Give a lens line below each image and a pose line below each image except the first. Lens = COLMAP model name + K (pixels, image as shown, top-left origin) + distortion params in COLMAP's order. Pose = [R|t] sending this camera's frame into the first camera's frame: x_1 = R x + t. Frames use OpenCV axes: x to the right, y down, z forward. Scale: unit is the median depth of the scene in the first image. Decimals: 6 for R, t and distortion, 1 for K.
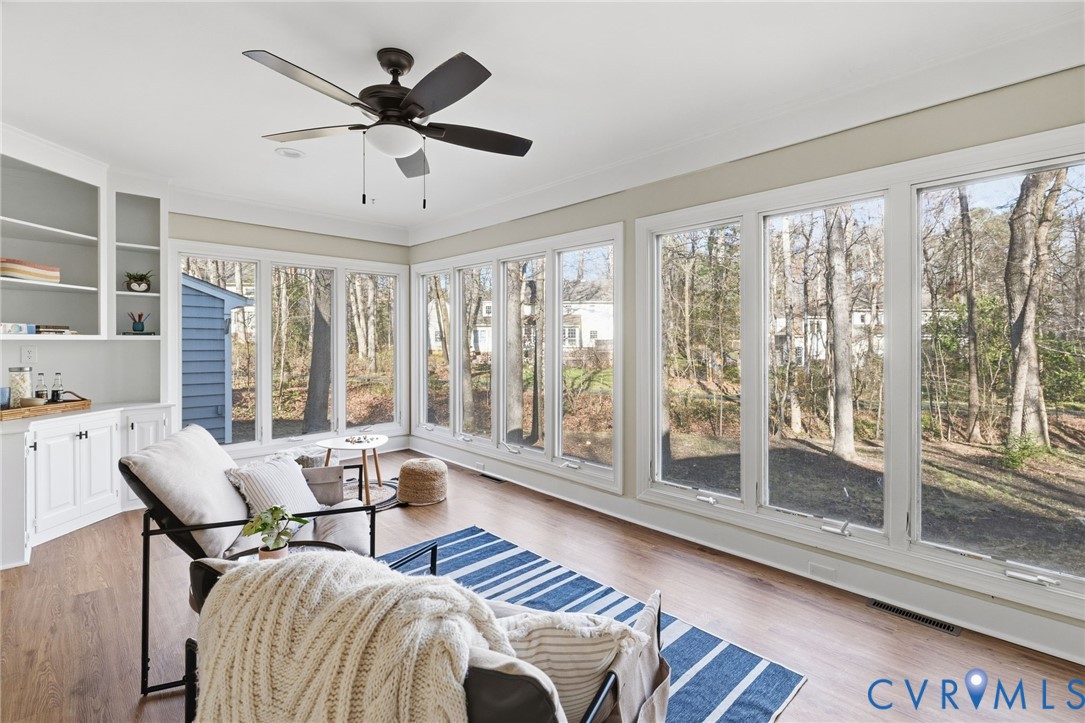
lens RADIAL K [[491.8, 0, 543.2], [0, 491.8, 336.5], [0, 0, 1]] dist [-0.000387, -0.000129]
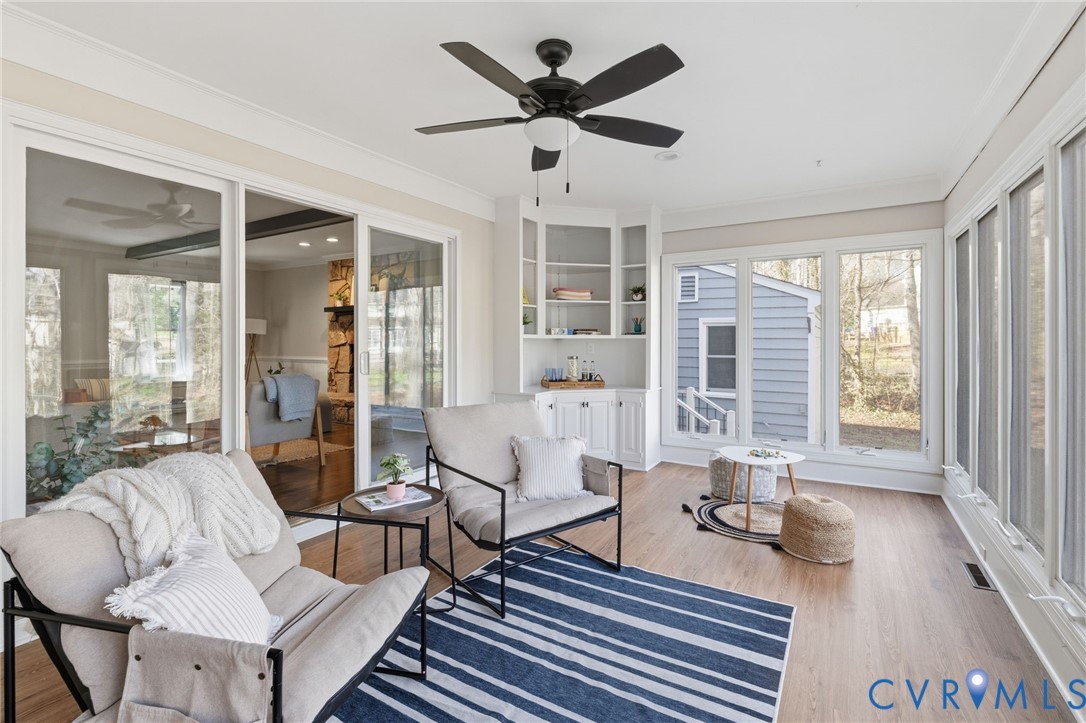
lens RADIAL K [[505.6, 0, 541.1], [0, 505.6, 340.1], [0, 0, 1]] dist [-0.000869, 0.000077]
pose [[0.262706, -0.002006, -0.964874, 0.429137], [0.009024, 0.999959, 0.000378, 0.009193], [0.964834, -0.008806, 0.262714, 0.457725]]
